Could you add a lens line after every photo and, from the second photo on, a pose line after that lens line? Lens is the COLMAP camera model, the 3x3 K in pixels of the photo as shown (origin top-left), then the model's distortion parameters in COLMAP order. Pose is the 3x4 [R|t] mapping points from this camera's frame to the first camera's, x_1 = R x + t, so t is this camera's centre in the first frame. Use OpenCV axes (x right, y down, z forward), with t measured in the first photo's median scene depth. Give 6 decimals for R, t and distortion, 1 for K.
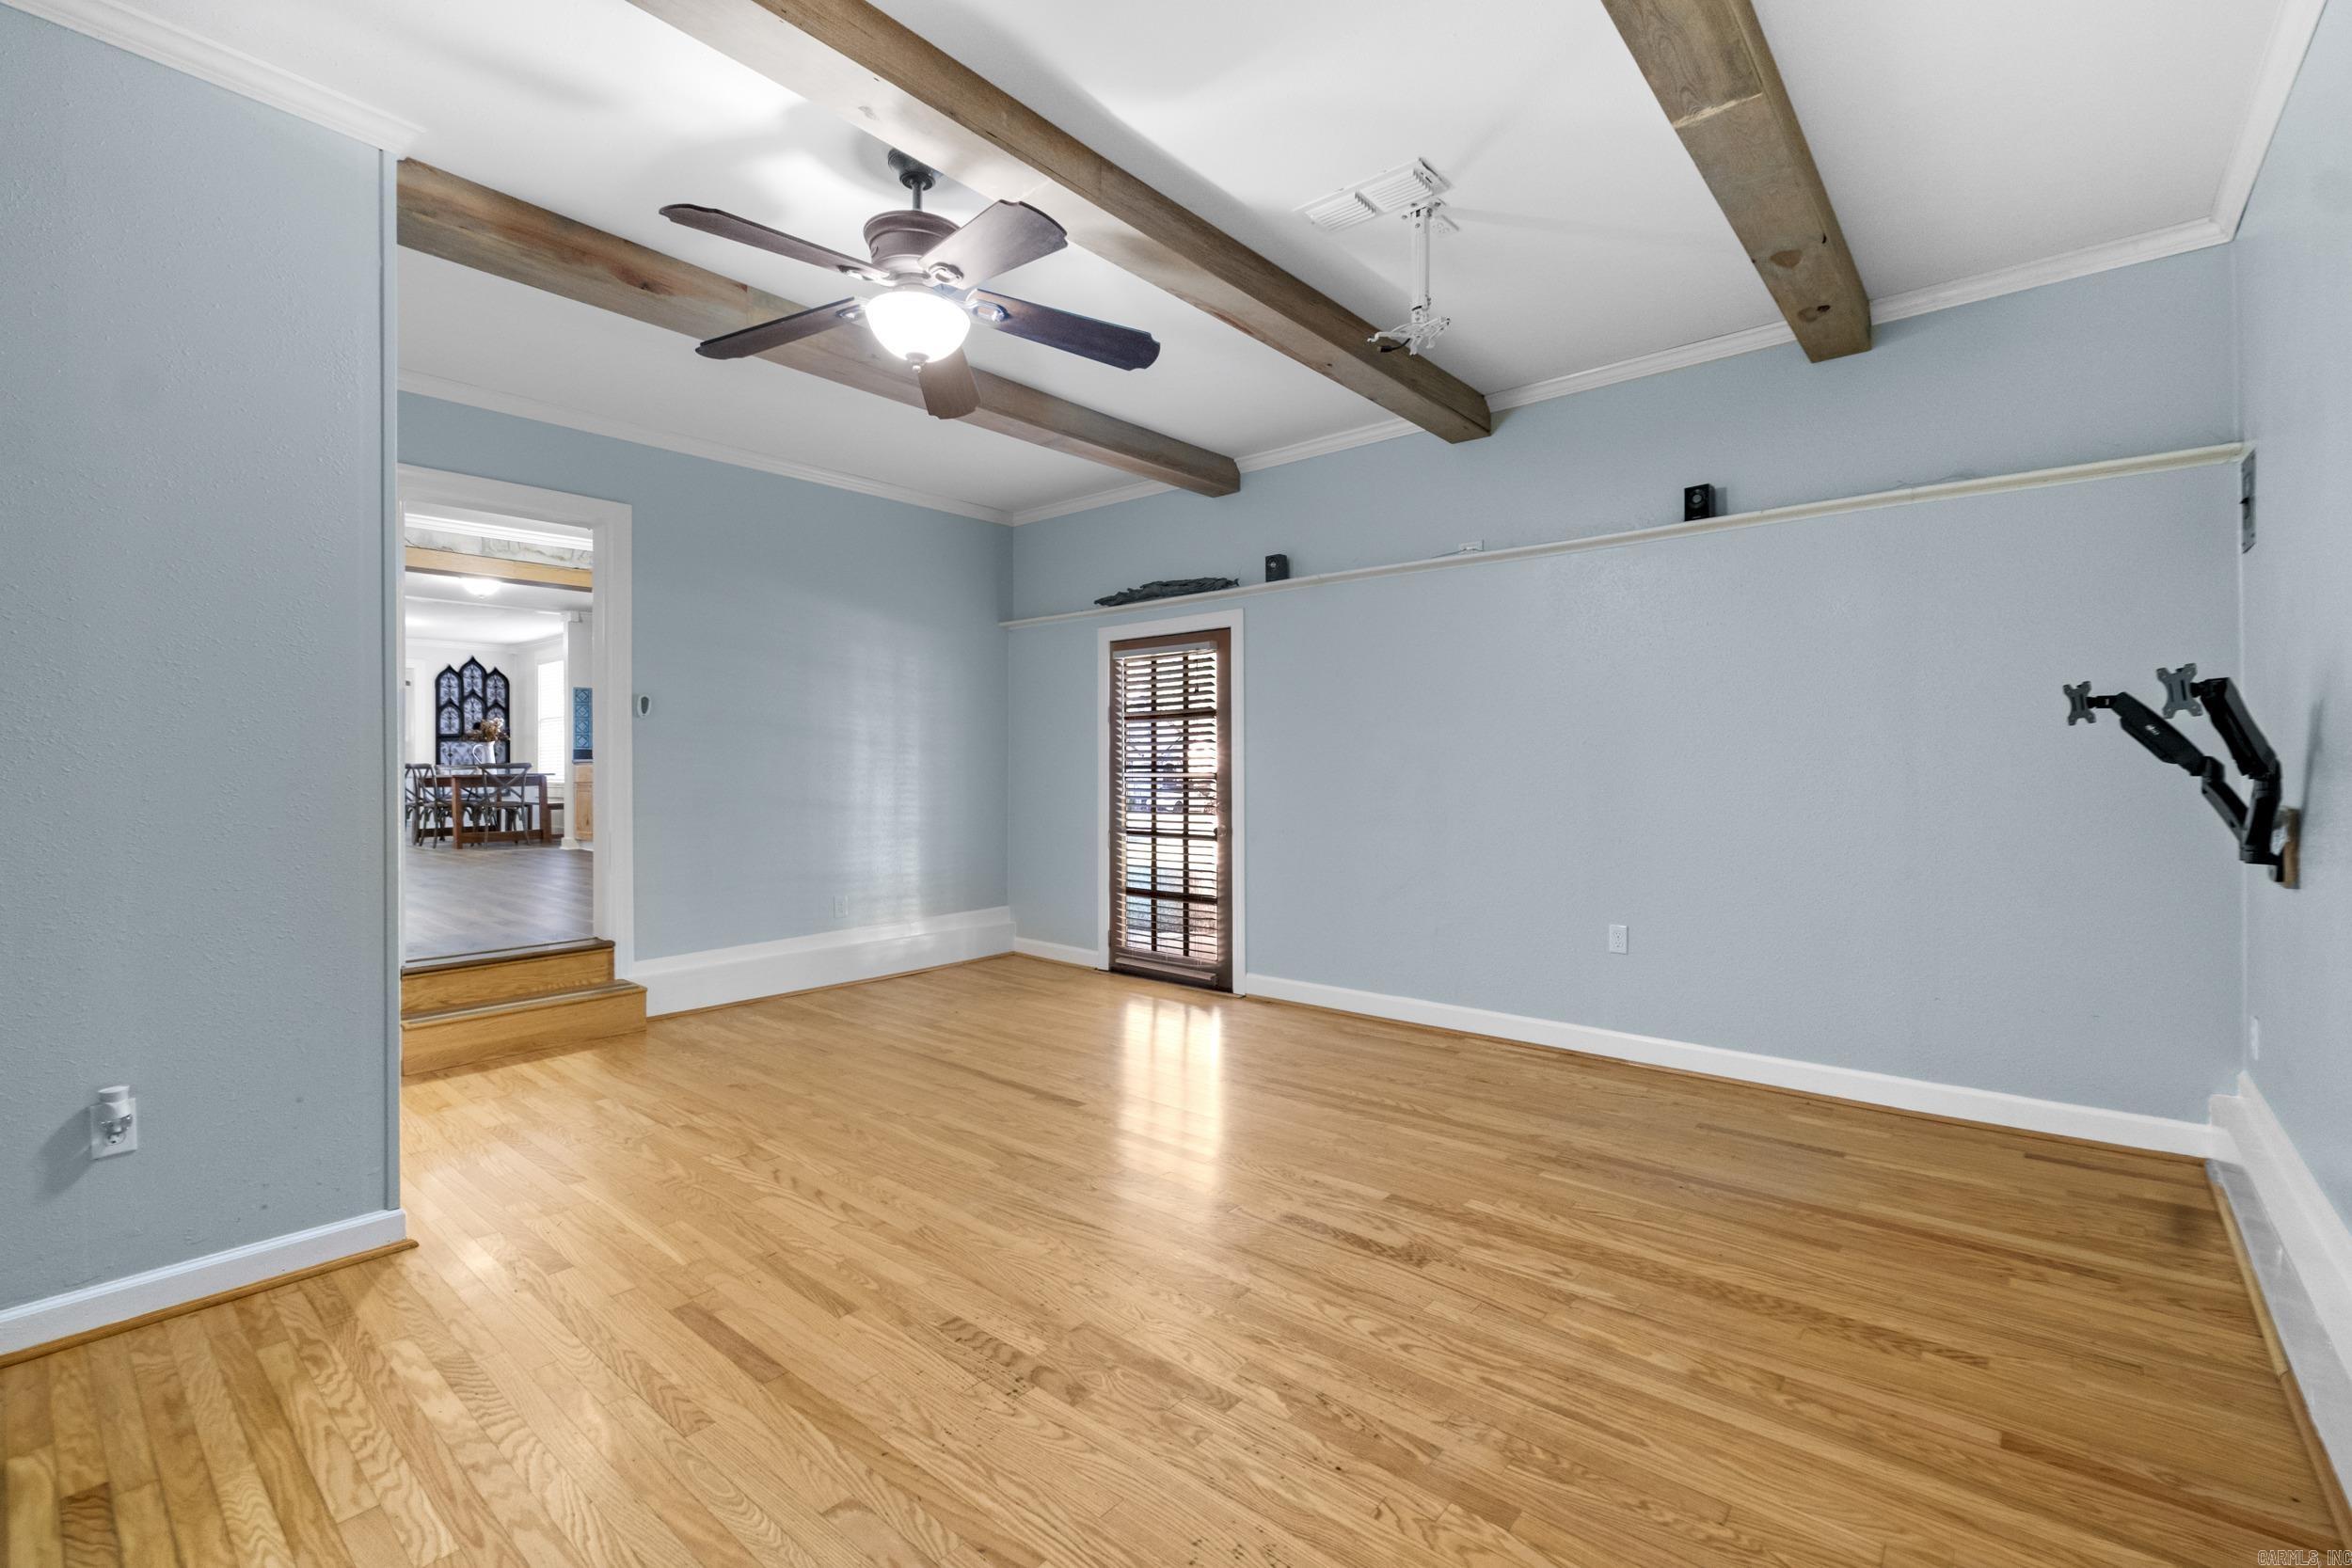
lens RADIAL K [[1017.6, 0, 1161.8], [0, 1017.6, 773.6], [0, 0, 1]] dist [-0.007163, -0.000422]
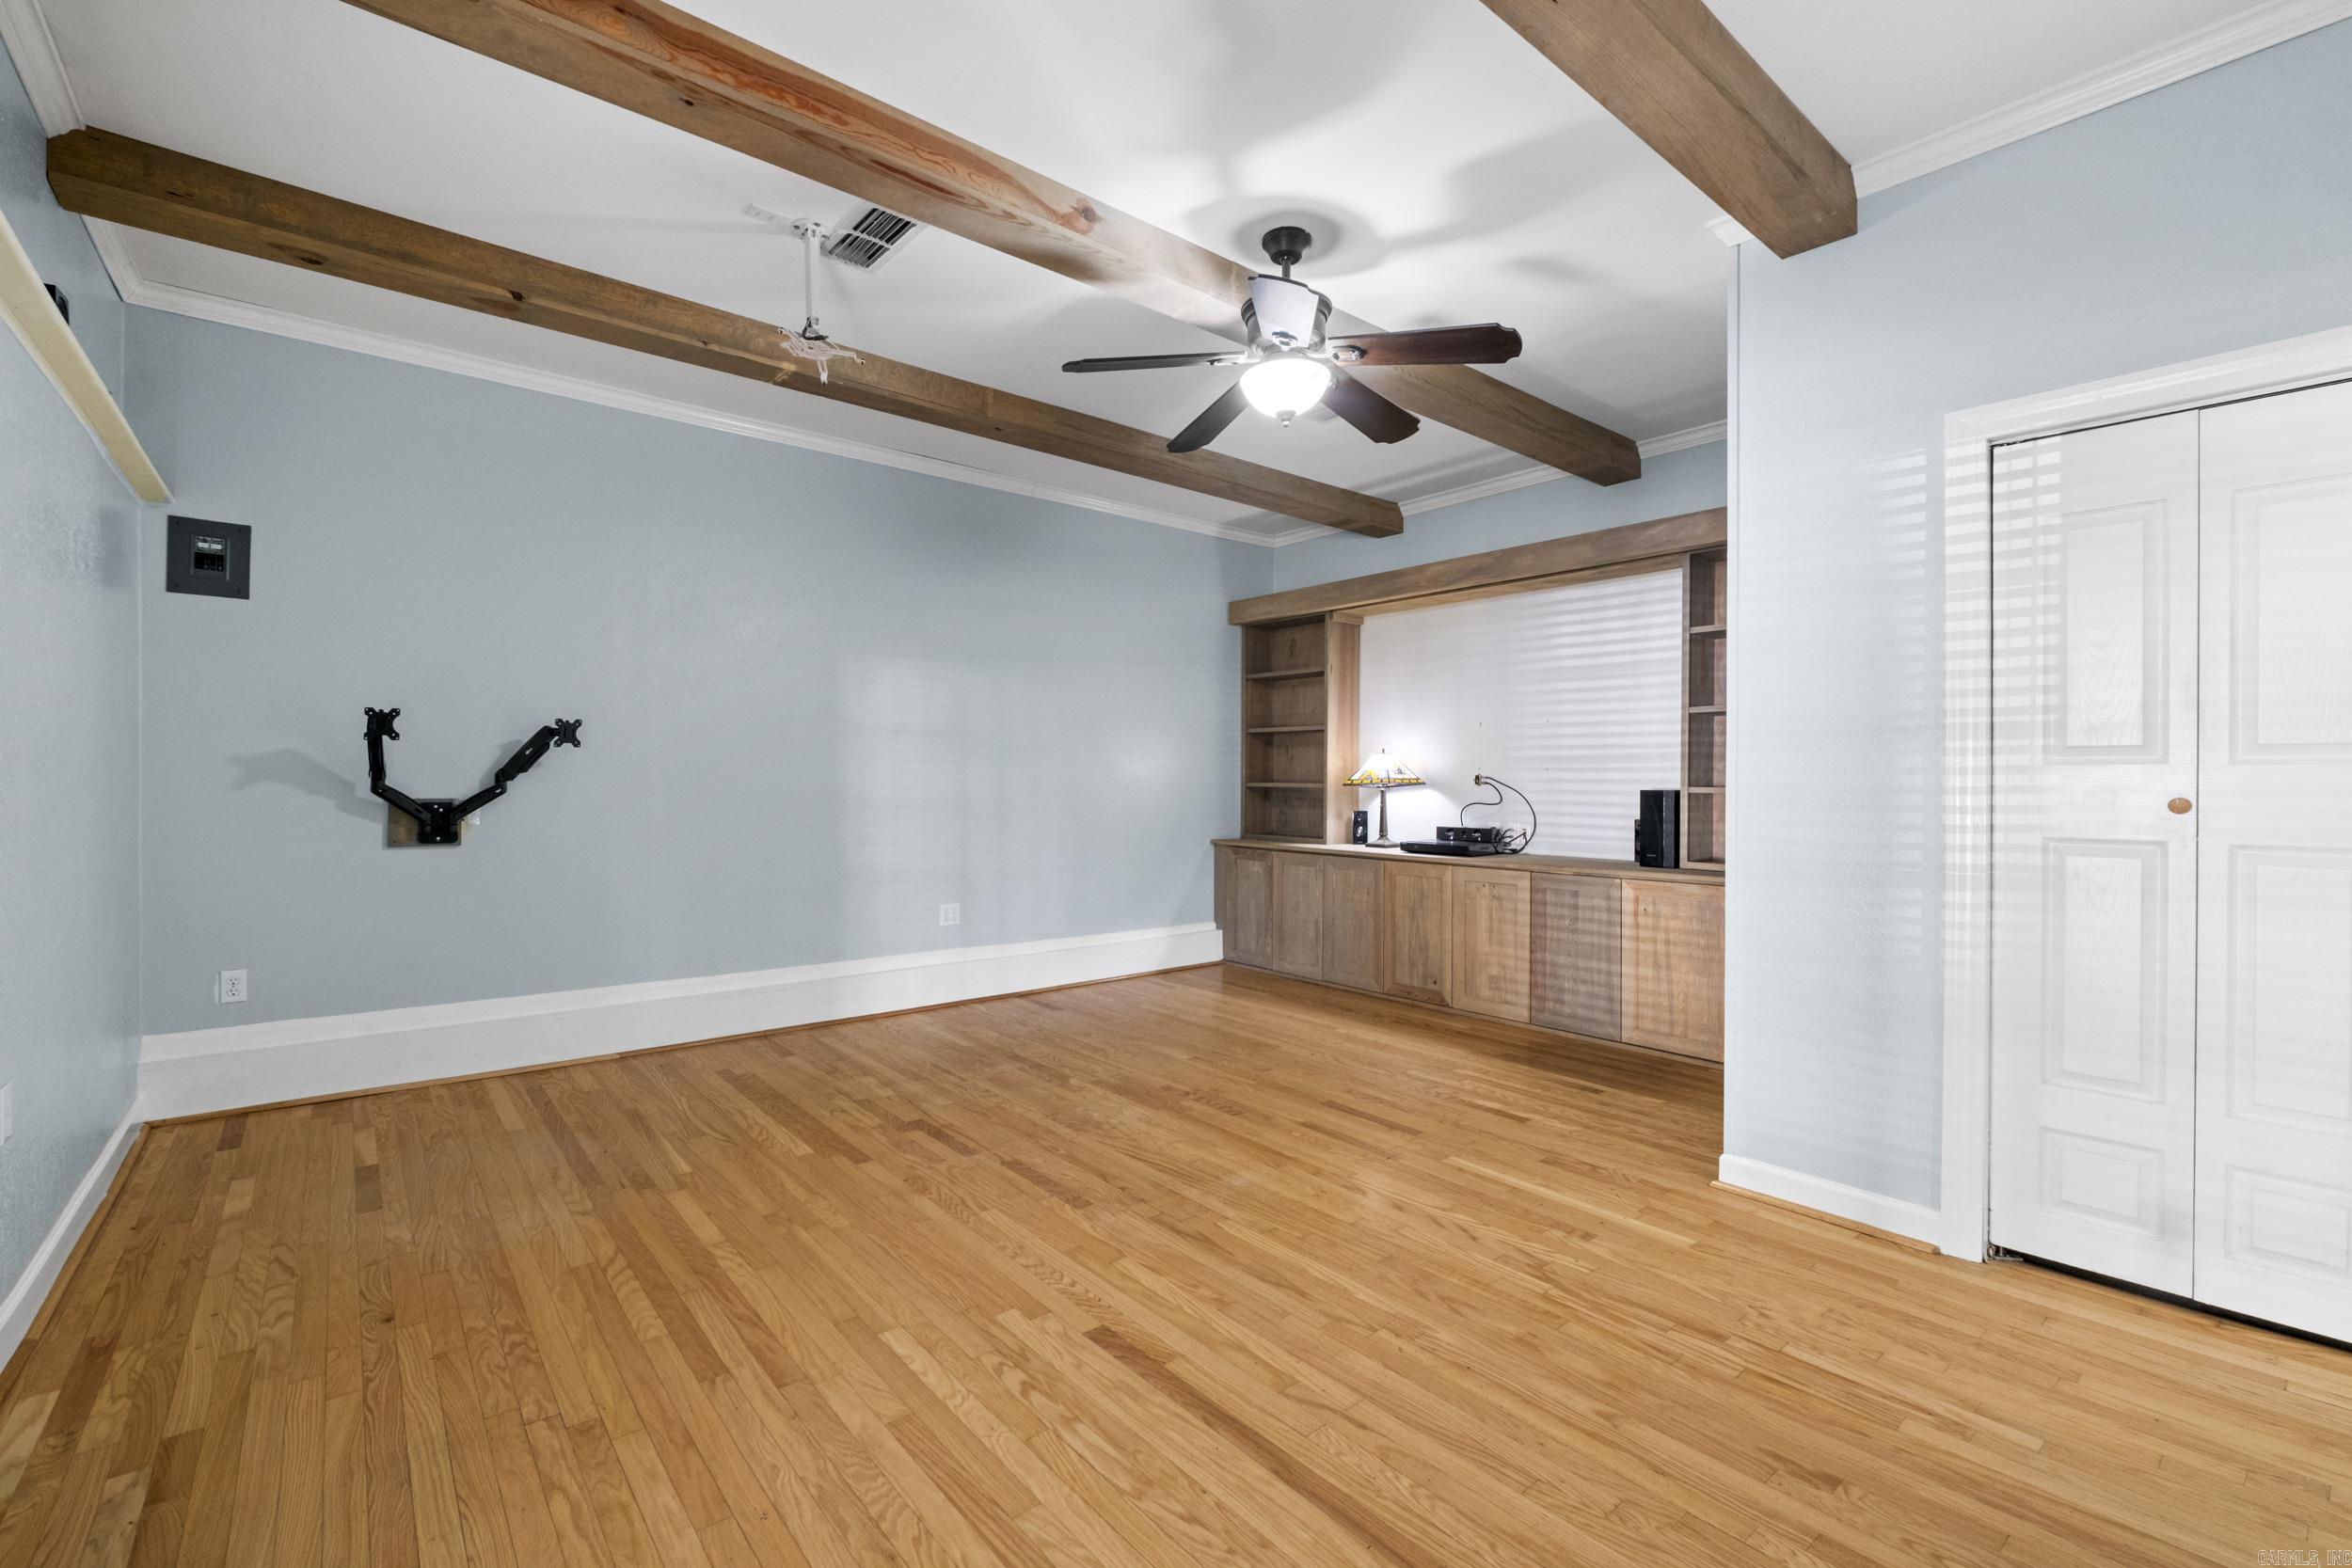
lens RADIAL K [[1017.6, 0, 1161.8], [0, 1017.6, 773.6], [0, 0, 1]] dist [-0.007163, -0.000422]
pose [[-0.985251, 0.000371, 0.171117, -0.319477], [-0.000158, 0.999995, -0.003079, -0.002676], [-0.171118, -0.003061, -0.985246, 2.280913]]
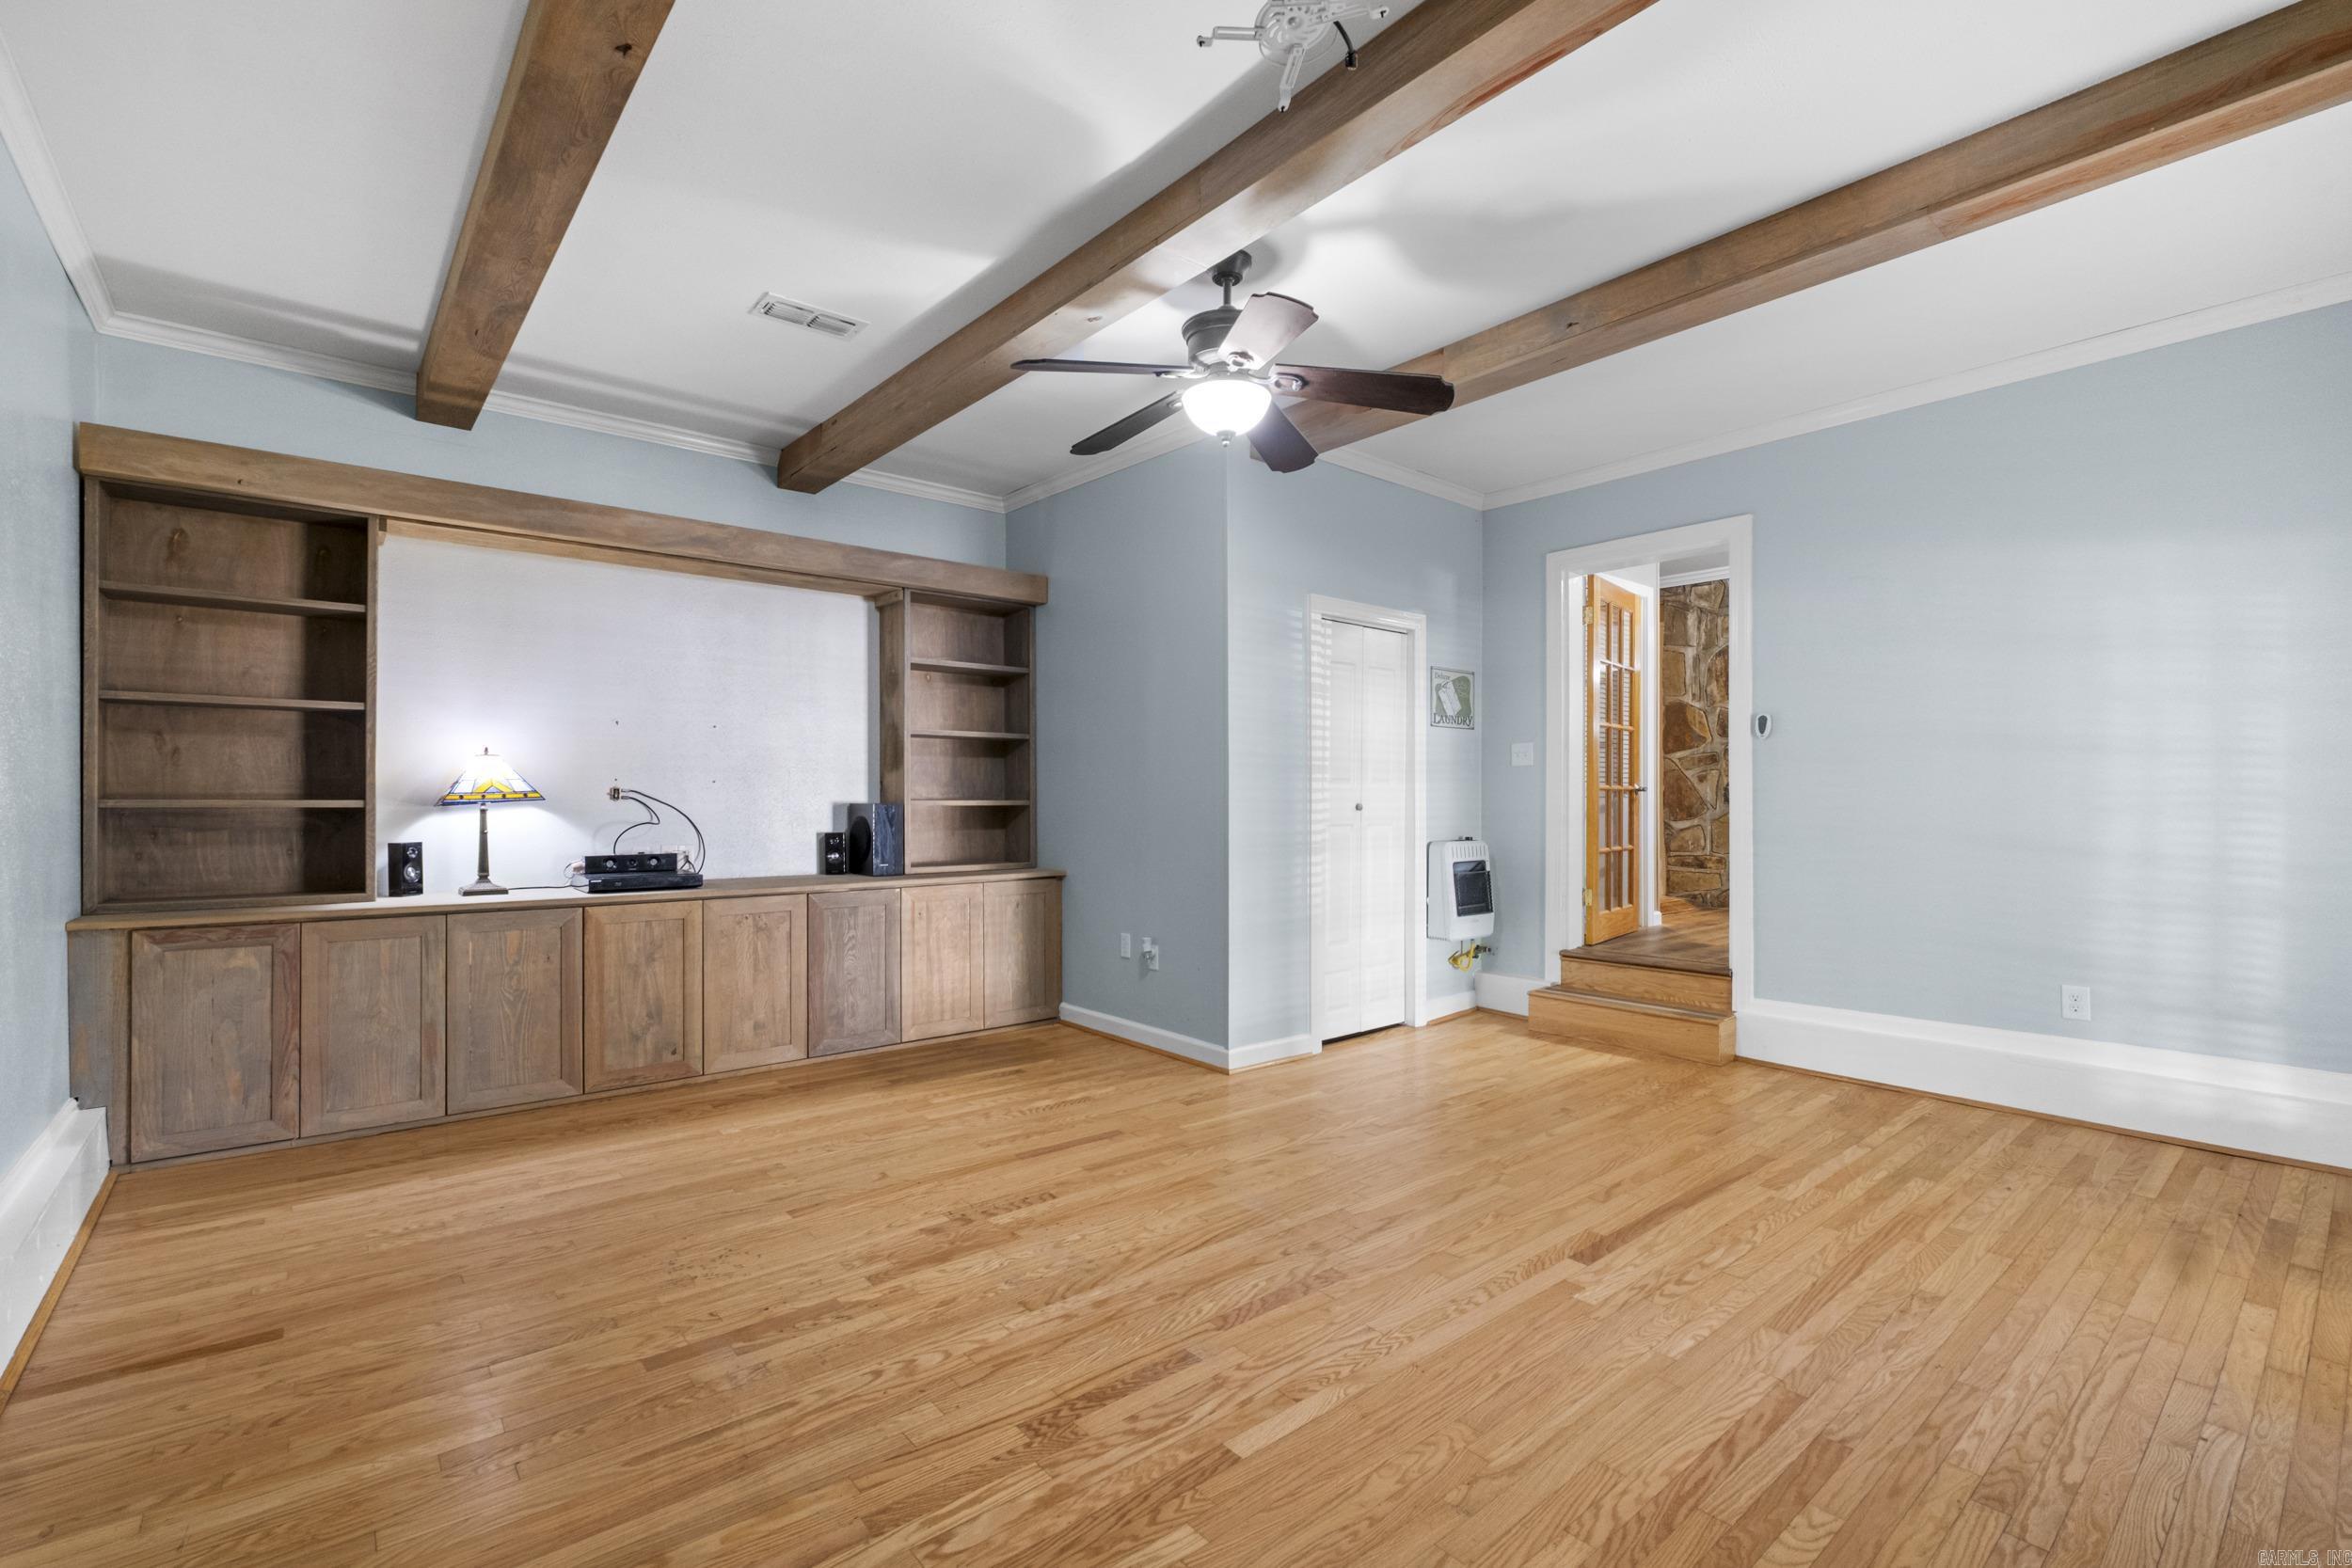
lens RADIAL K [[1031.1, 0, 1173.1], [0, 1031.1, 796.4], [0, 0, 1]] dist [-0.002814, -0.000031]
pose [[-0.161732, 0.004223, -0.986826, 0.982817], [-0.005794, 0.999970, 0.005228, -0.006388], [0.986818, 0.006563, -0.161703, 1.196220]]
